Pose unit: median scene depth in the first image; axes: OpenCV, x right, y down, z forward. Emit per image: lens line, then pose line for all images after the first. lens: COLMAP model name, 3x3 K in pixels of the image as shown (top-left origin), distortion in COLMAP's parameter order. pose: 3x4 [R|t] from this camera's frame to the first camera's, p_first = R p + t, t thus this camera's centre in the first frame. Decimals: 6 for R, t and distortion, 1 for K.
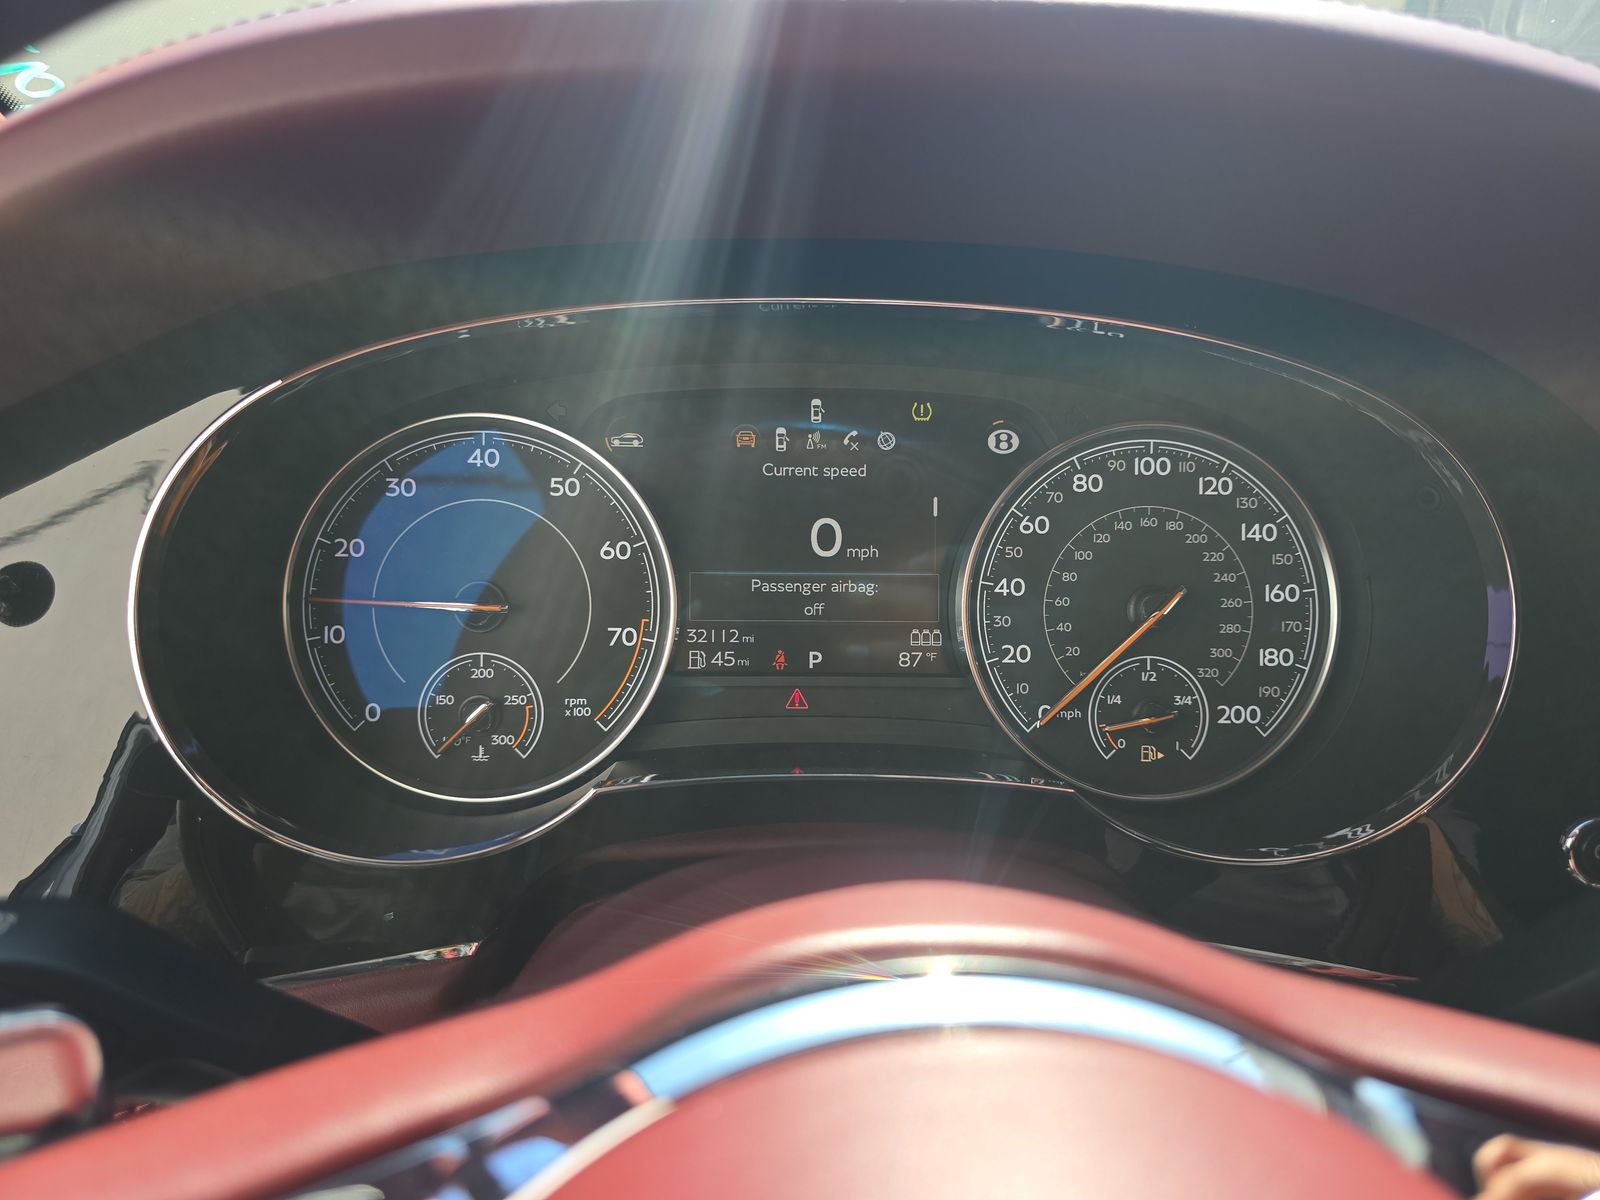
lens RADIAL K [[1086.3, 0, 805.0], [0, 1086.3, 591.7], [0, 0, 1]] dist [0.021595, -0.023820]
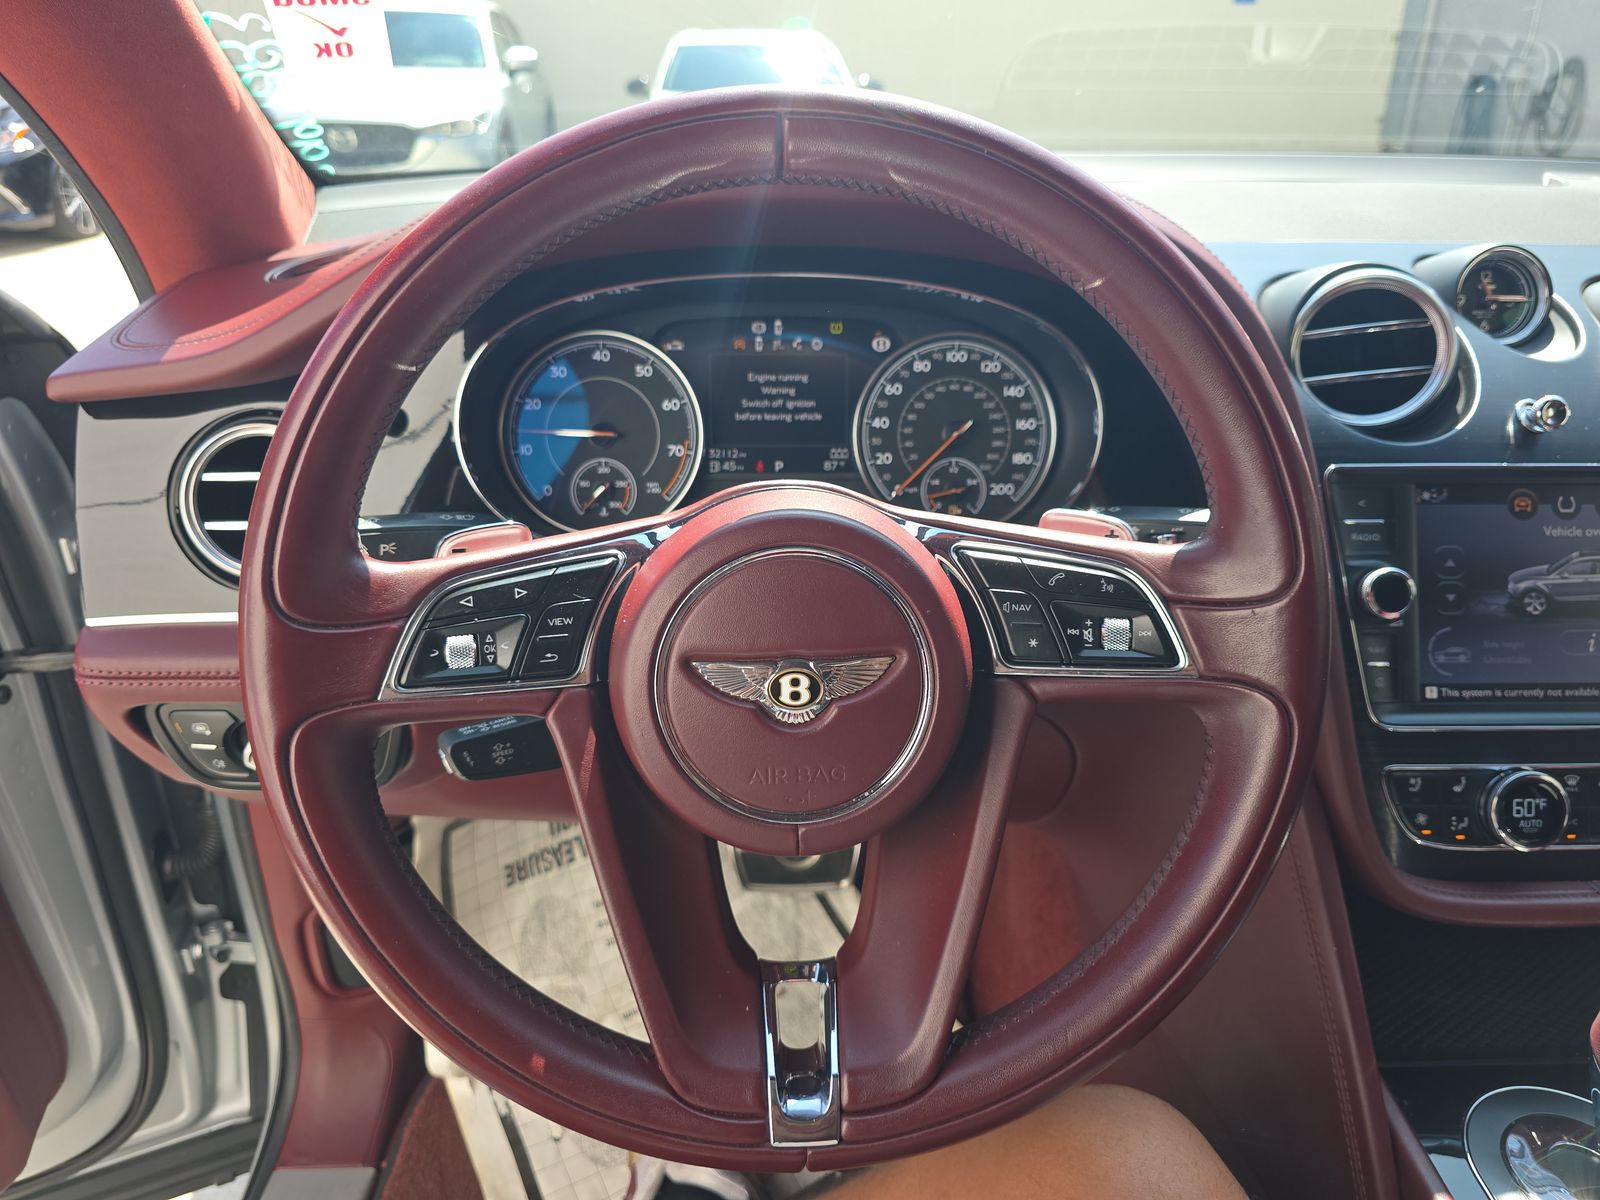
lens RADIAL K [[1086.3, 0, 801.6], [0, 1086.3, 598.0], [0, 0, 1]] dist [0.021595, -0.023820]
pose [[0.999762, -0.007767, -0.020405, 0.088196], [0.009629, 0.995635, 0.092832, 0.121819], [0.019595, -0.093006, 0.995473, -0.901821]]
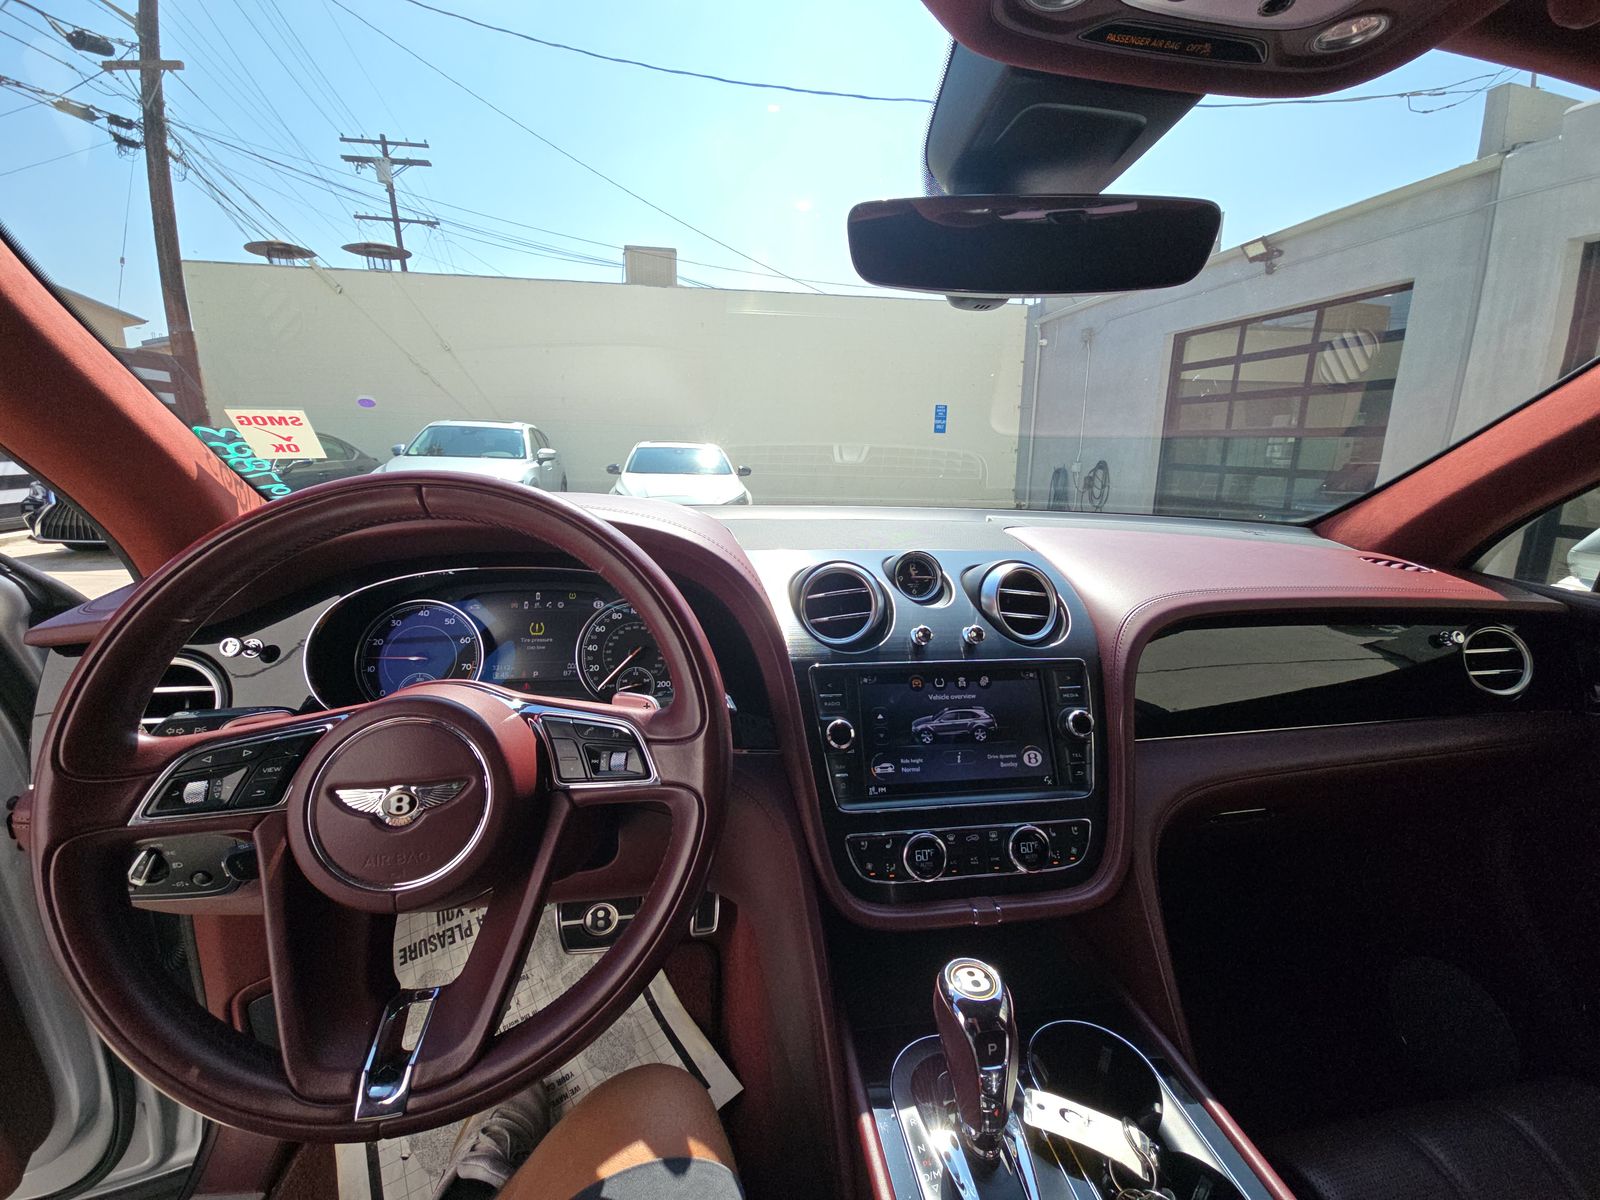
lens RADIAL K [[645.3, 0, 807.5], [0, 645.3, 598.7], [0, 0, 1]] dist [-0.000834, -0.000902]
pose [[0.992755, -0.024806, 0.117567, 0.607501], [0.041939, 0.988457, -0.145579, 0.159711], [-0.112598, 0.149454, 0.982336, -1.011044]]
